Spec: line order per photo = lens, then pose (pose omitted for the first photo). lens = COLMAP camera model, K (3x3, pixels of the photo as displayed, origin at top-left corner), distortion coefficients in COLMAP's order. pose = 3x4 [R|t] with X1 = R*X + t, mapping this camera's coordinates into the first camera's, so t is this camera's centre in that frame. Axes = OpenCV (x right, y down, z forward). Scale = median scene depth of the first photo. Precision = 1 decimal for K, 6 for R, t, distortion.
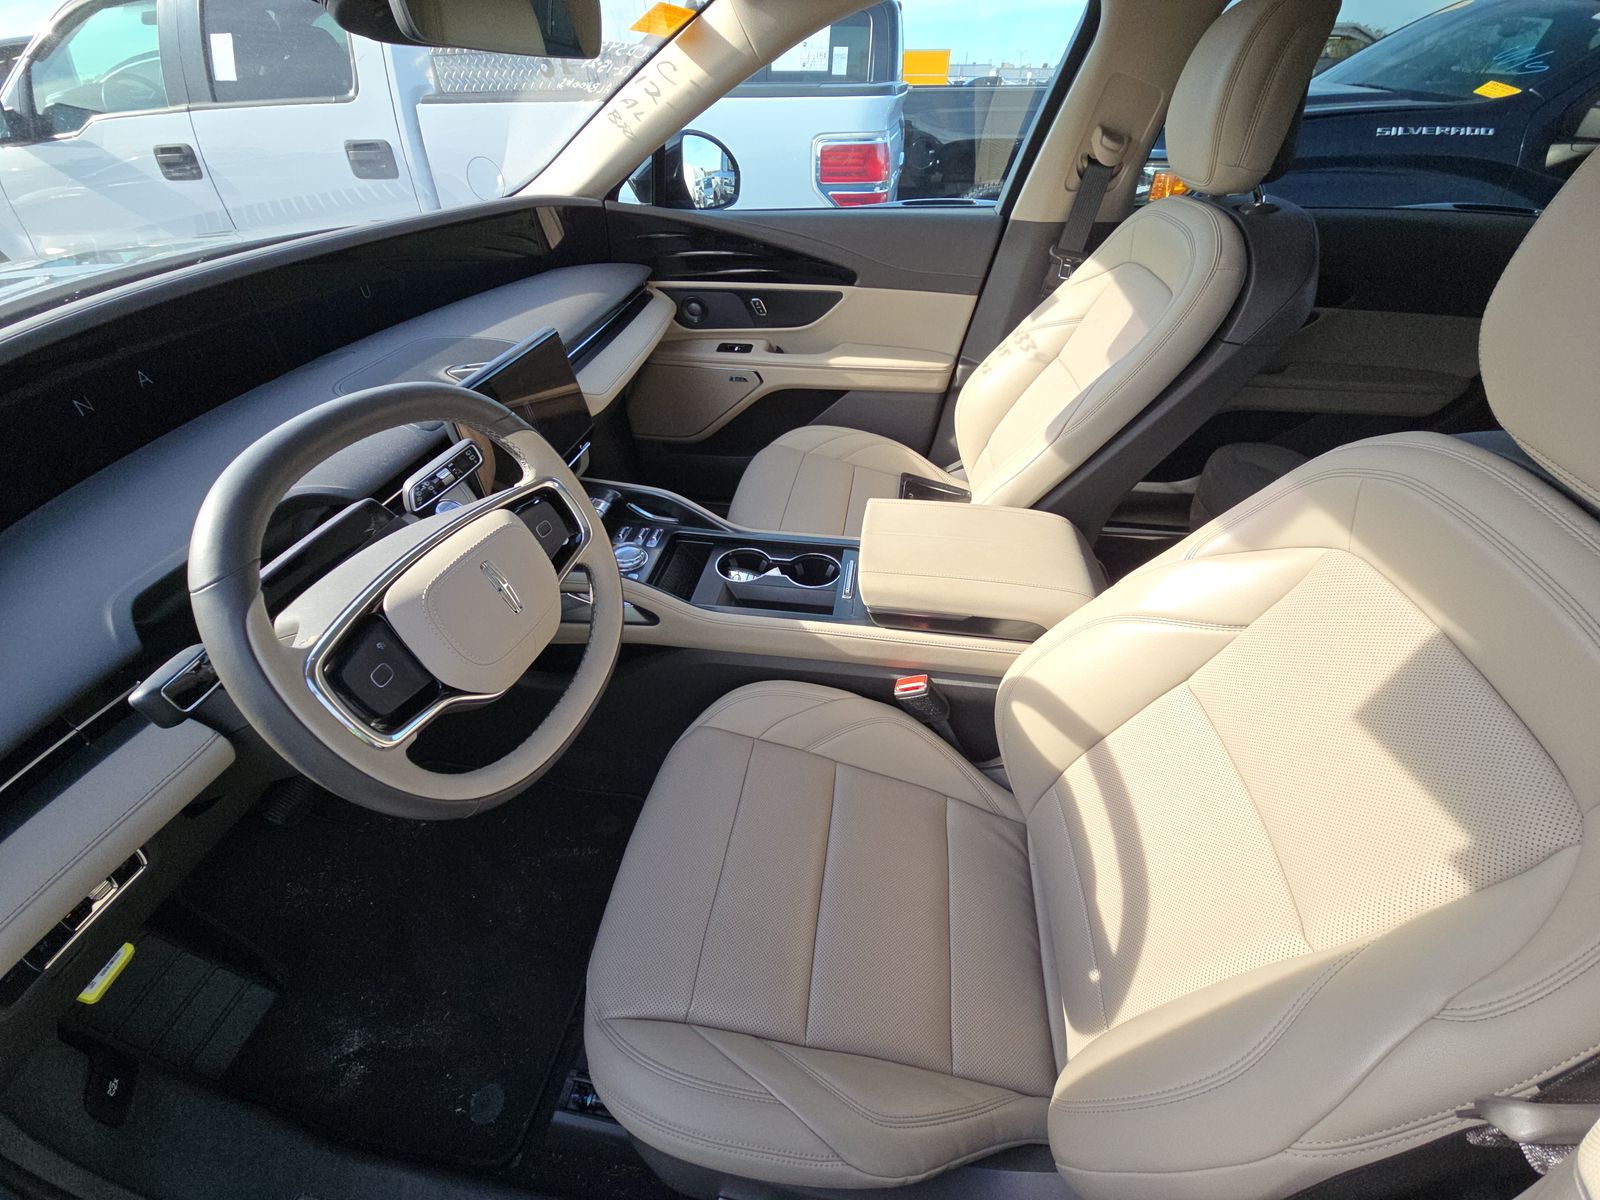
lens RADIAL K [[647.3, 0, 800.6], [0, 647.3, 594.5], [0, 0, 1]] dist [0.006061, -0.007165]
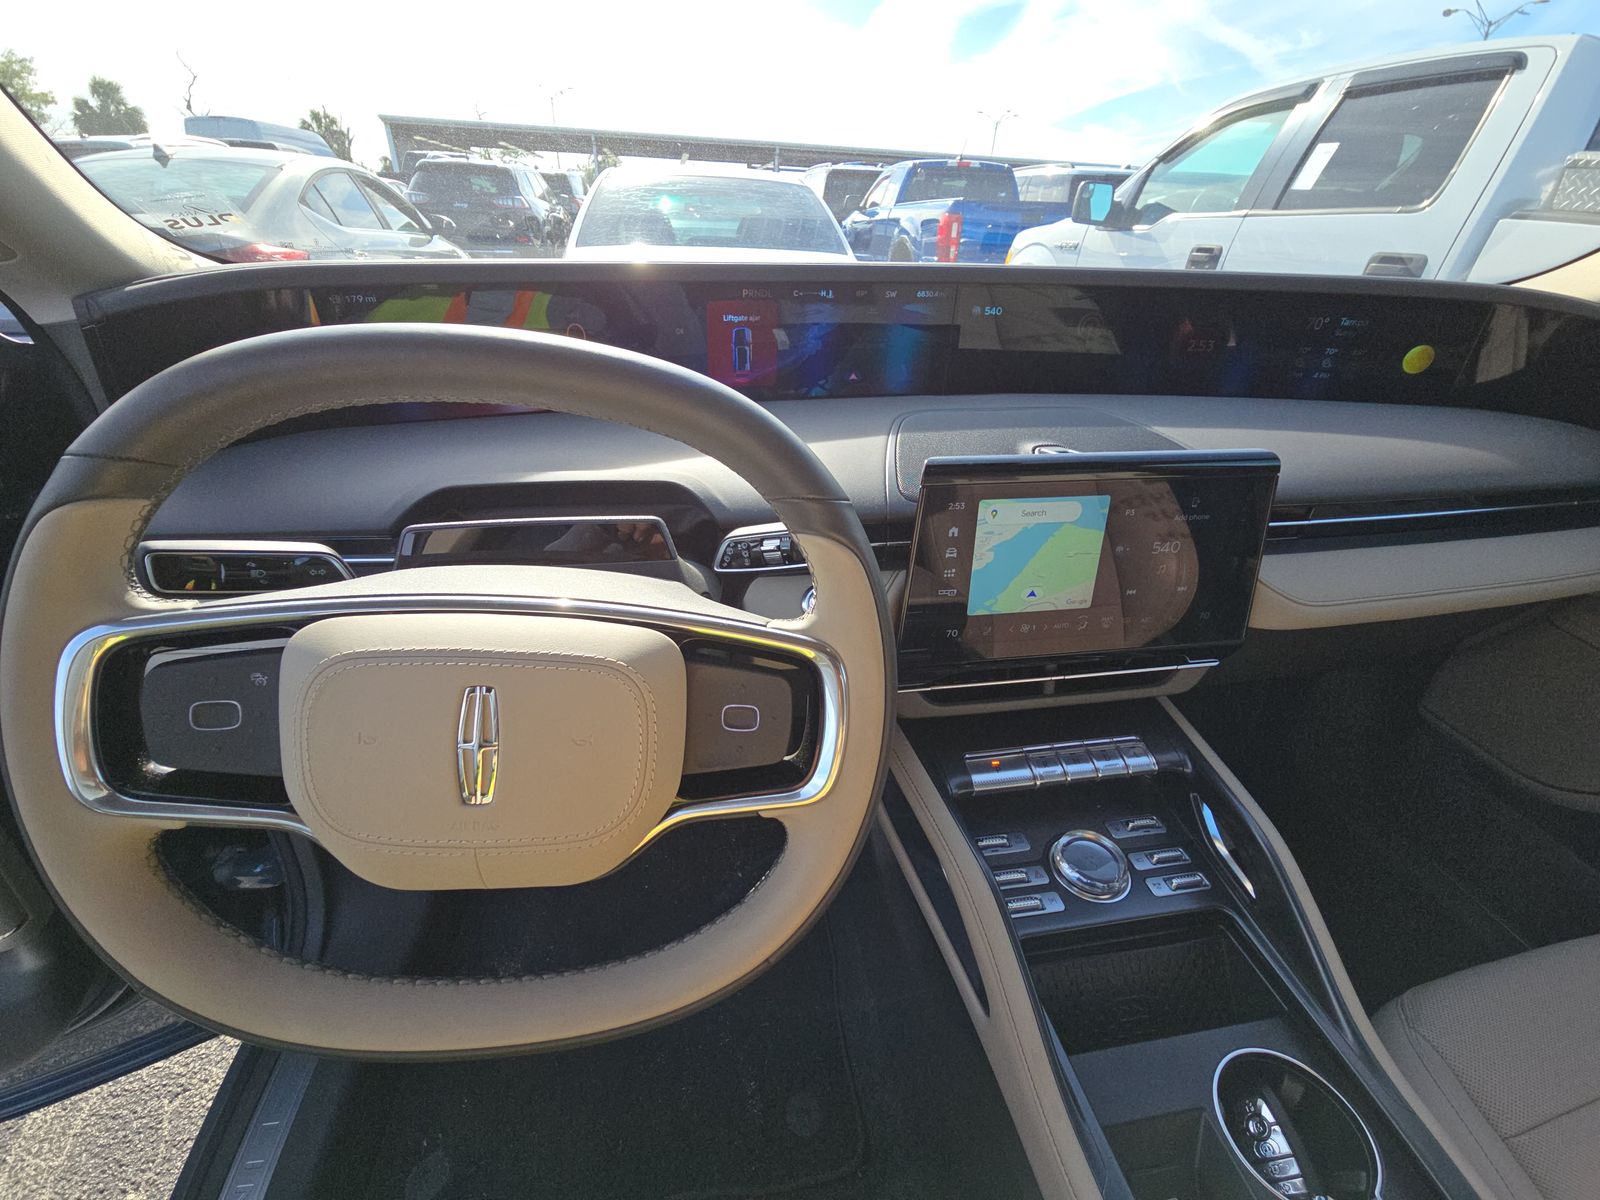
lens RADIAL K [[647.3, 0, 807.8], [0, 647.3, 594.1], [0, 0, 1]] dist [0.006061, -0.007165]
pose [[0.303902, 0.486401, -0.819181, -0.012836], [-0.616578, 0.755905, 0.220090, -0.140764], [0.726275, 0.438203, 0.529625, 0.336310]]
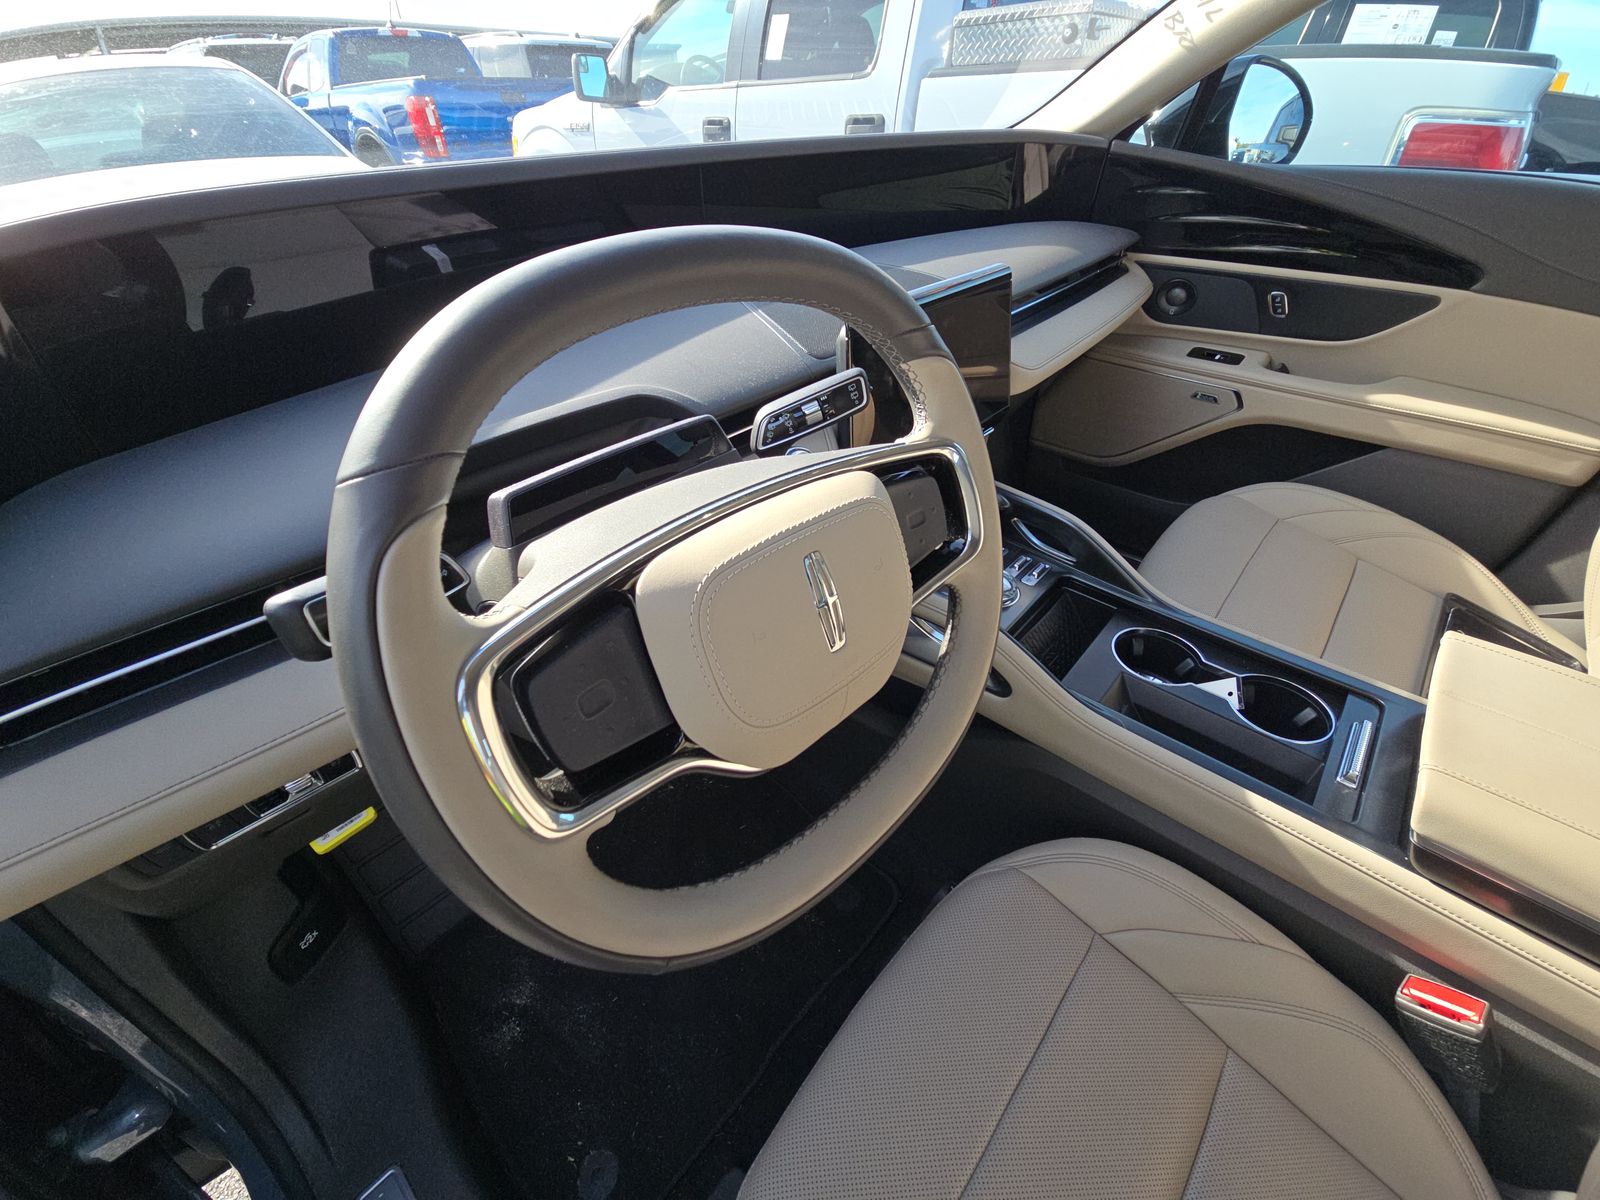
lens RADIAL K [[647.3, 0, 804.8], [0, 647.3, 591.3], [0, 0, 1]] dist [0.006061, -0.007165]
pose [[0.837065, 0.323471, -0.441234, -0.087241], [-0.334426, 0.940800, 0.055266, -0.017538], [0.432990, 0.101299, 0.895688, 0.186228]]
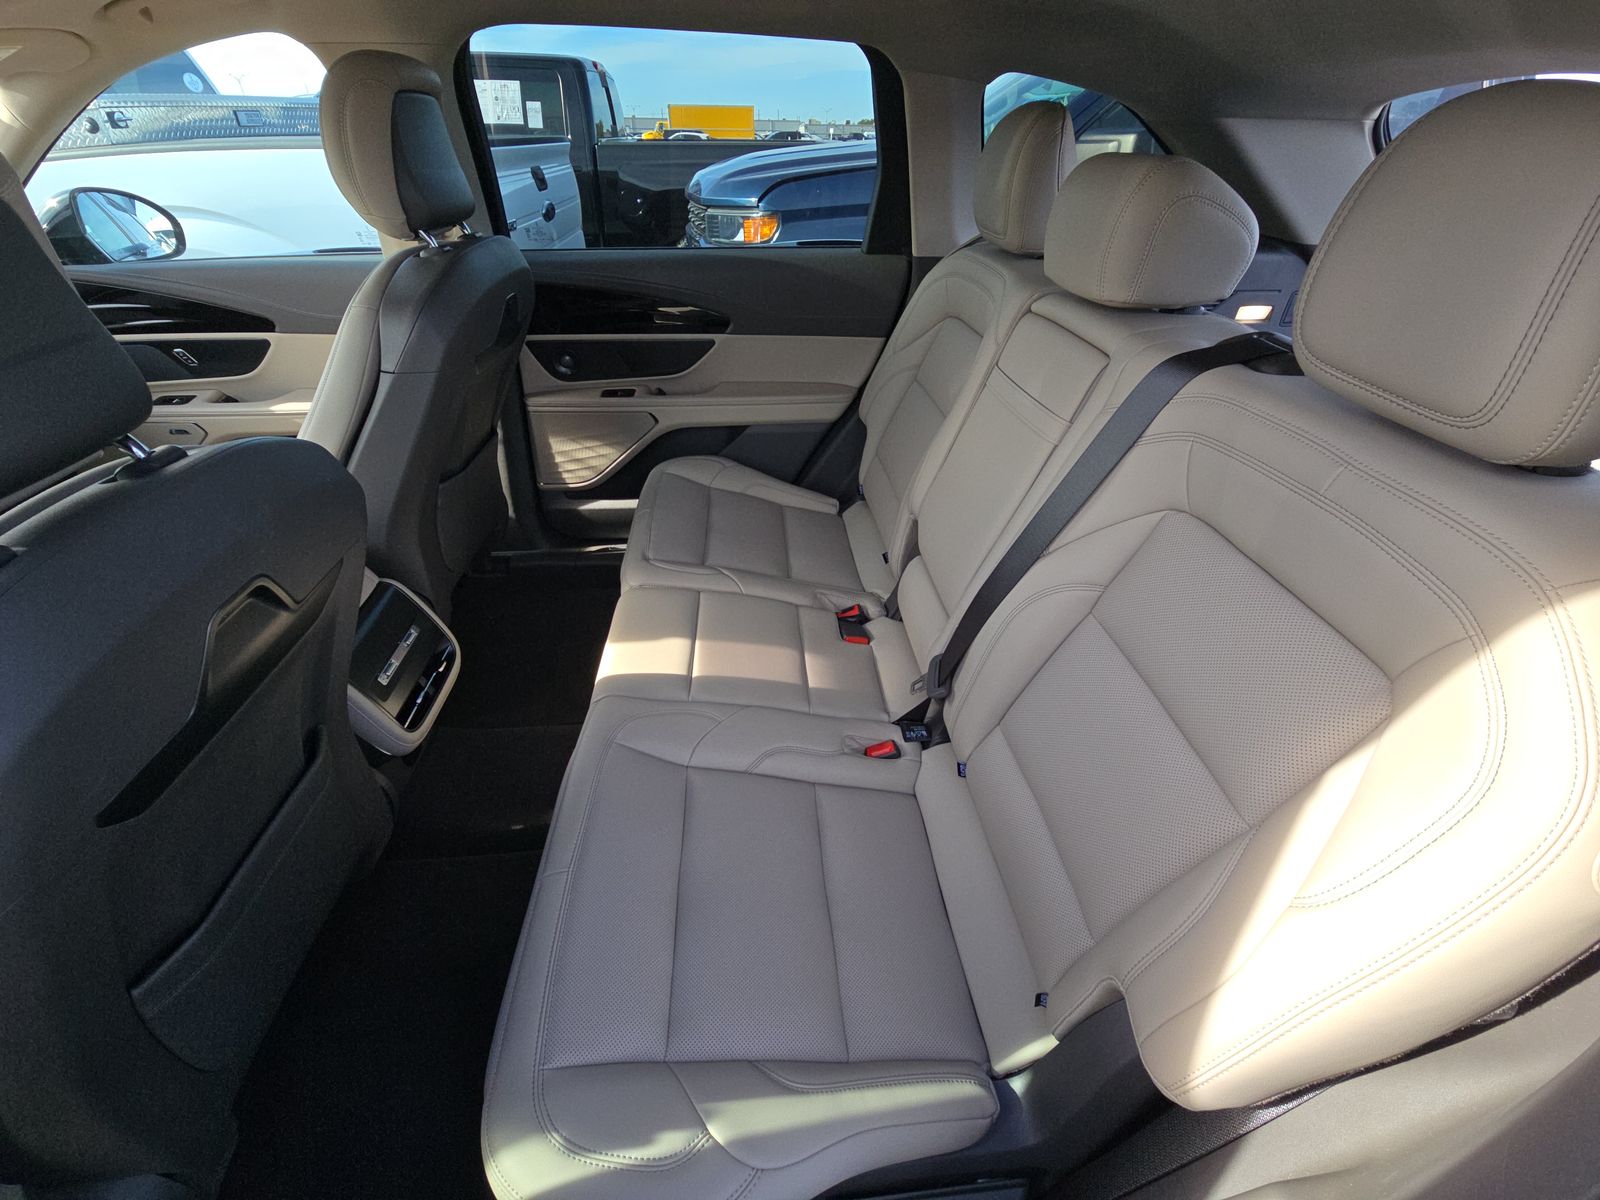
lens RADIAL K [[647.3, 0, 785.7], [0, 647.3, 595.0], [0, 0, 1]] dist [0.006061, -0.007165]
pose [[0.981379, -0.101970, 0.162782, 0.649288], [0.110341, 0.992954, -0.043215, 0.050652], [-0.157228, 0.060371, 0.985715, -0.073389]]
